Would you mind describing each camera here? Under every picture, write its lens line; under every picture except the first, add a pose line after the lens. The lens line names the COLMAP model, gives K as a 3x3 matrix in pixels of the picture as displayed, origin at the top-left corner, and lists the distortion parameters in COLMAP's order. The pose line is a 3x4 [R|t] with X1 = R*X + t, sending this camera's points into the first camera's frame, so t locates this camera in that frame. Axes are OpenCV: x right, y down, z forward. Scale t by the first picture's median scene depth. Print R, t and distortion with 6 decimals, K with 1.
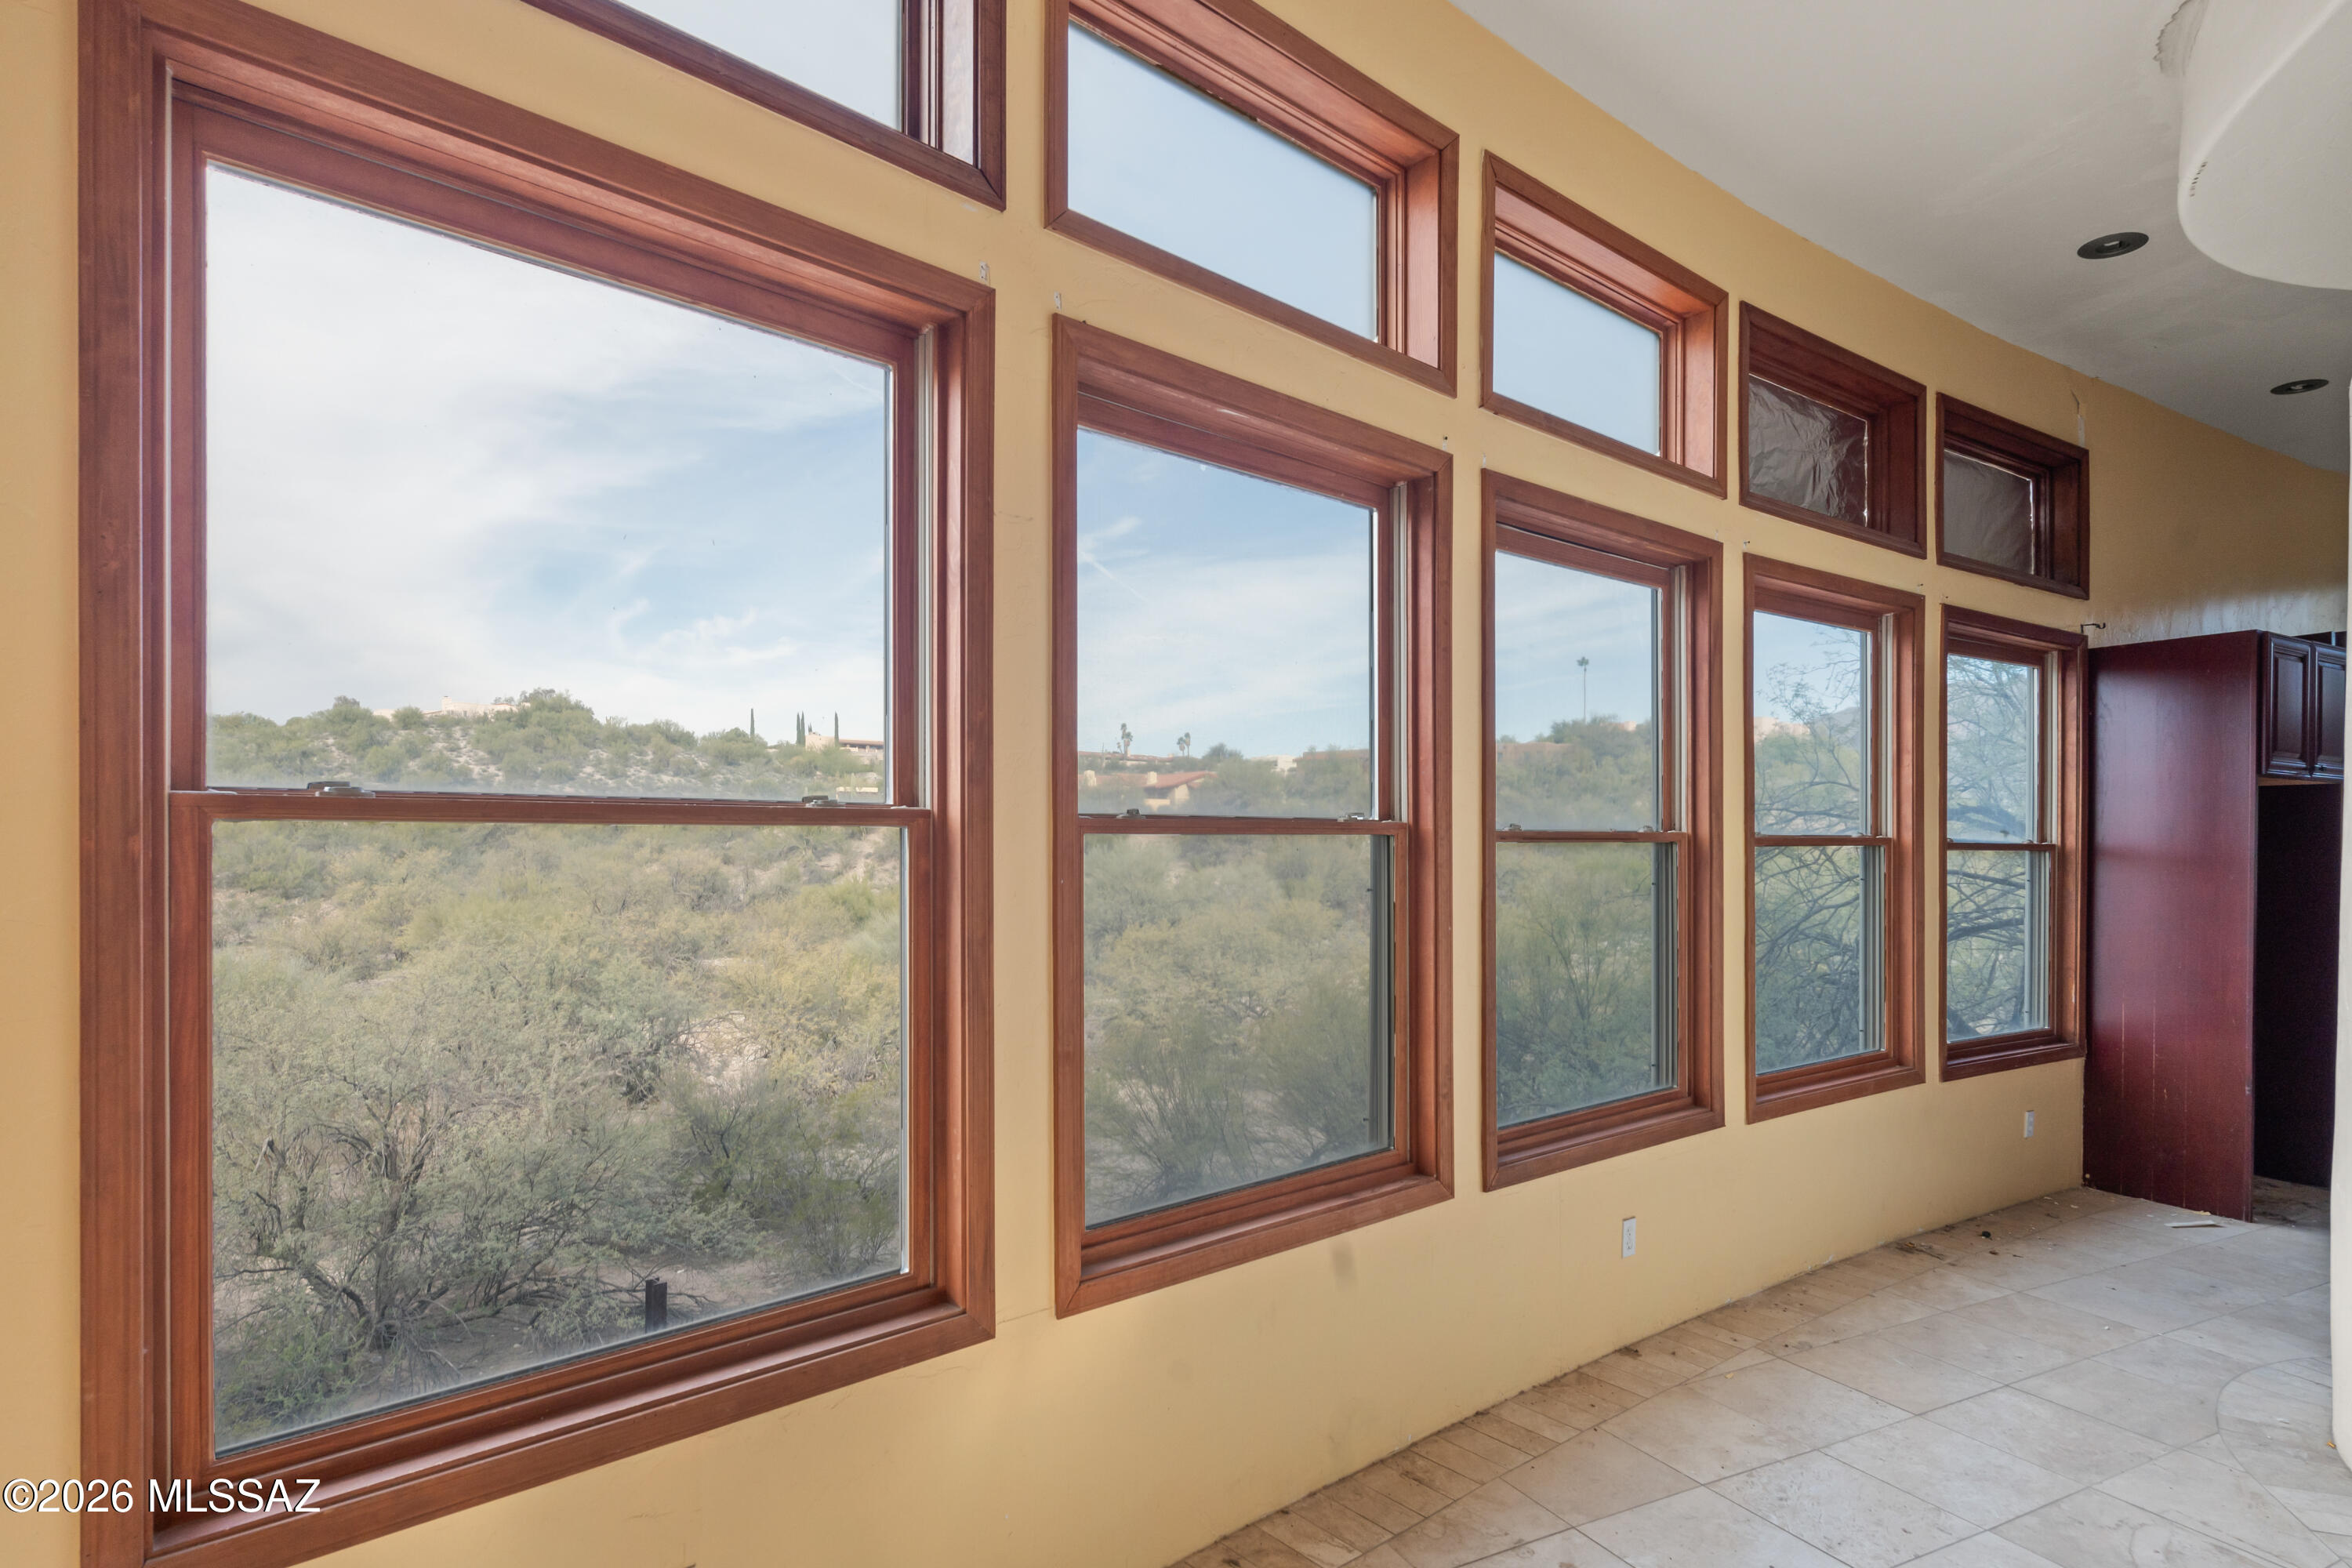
lens RADIAL K [[1247.9, 0, 1182.3], [0, 1247.9, 856.0], [0, 0, 1]] dist [0.000294, 0.000487]
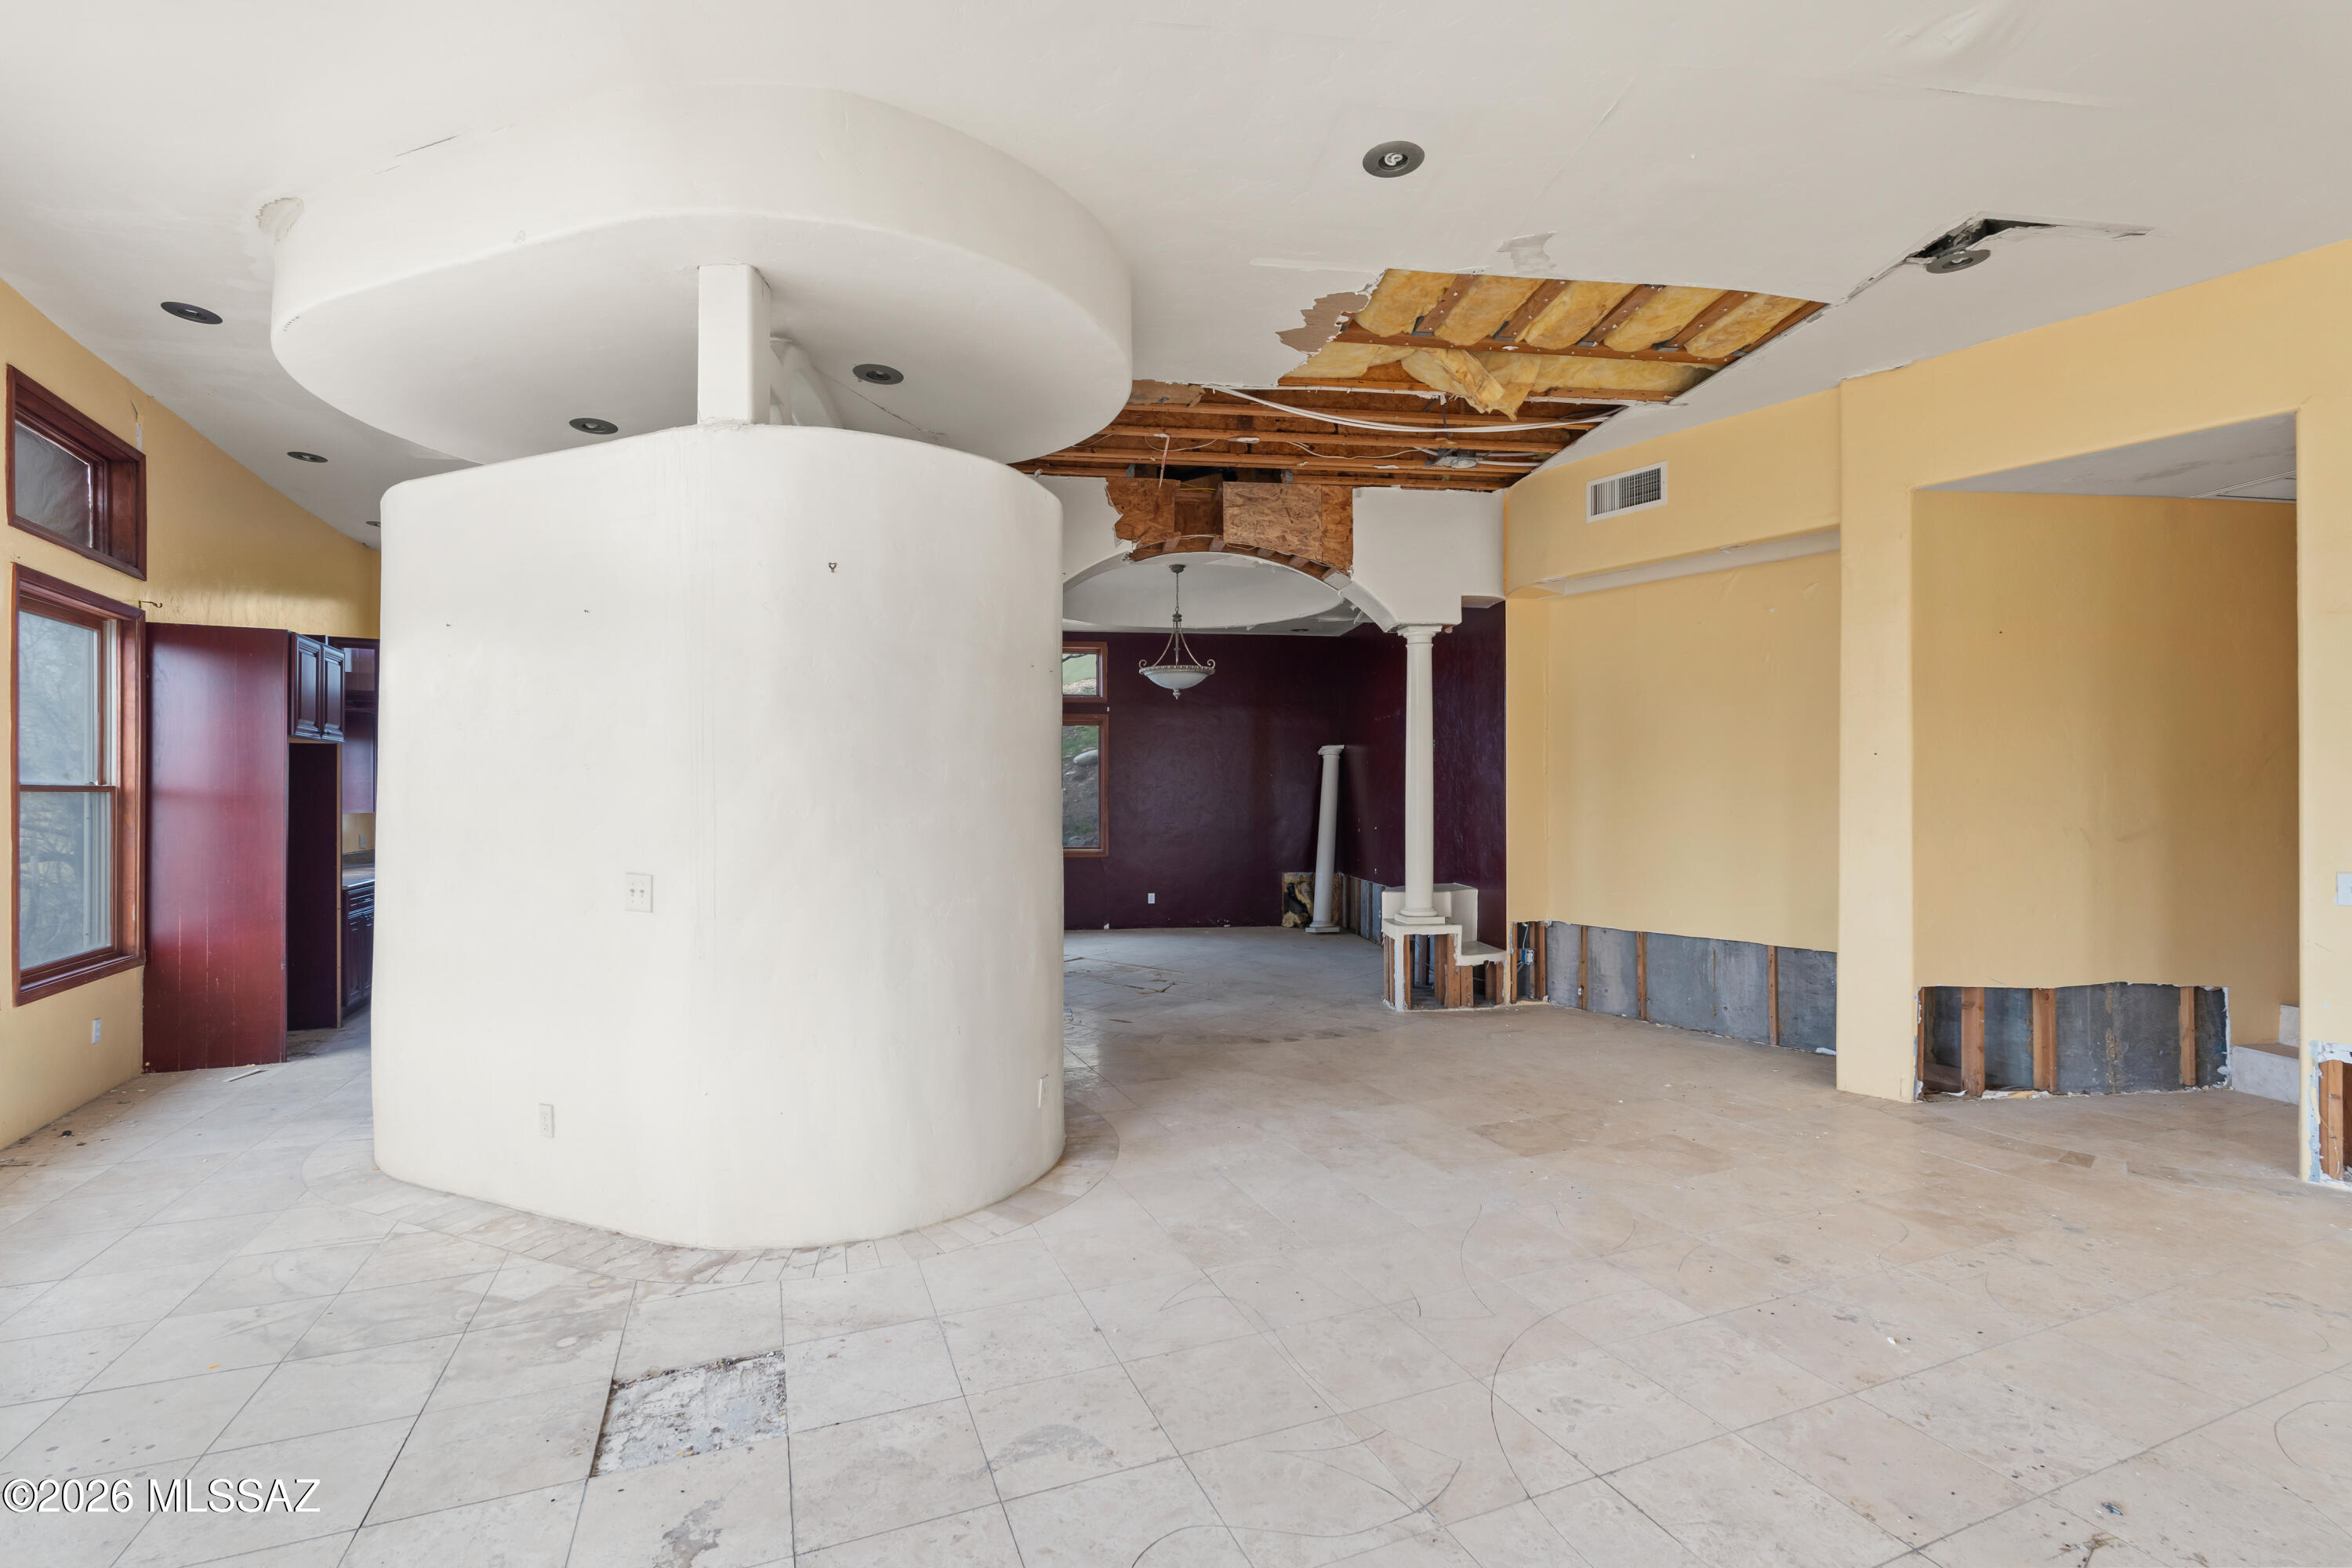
lens RADIAL K [[1055.3, 0, 1174.0], [0, 1055.3, 786.3], [0, 0, 1]] dist [-0.004935, -0.001165]
pose [[0.112607, -0.002353, 0.993637, -0.159057], [0.002155, 0.999995, 0.002124, -0.008933], [-0.993637, 0.001902, 0.112612, -0.087953]]
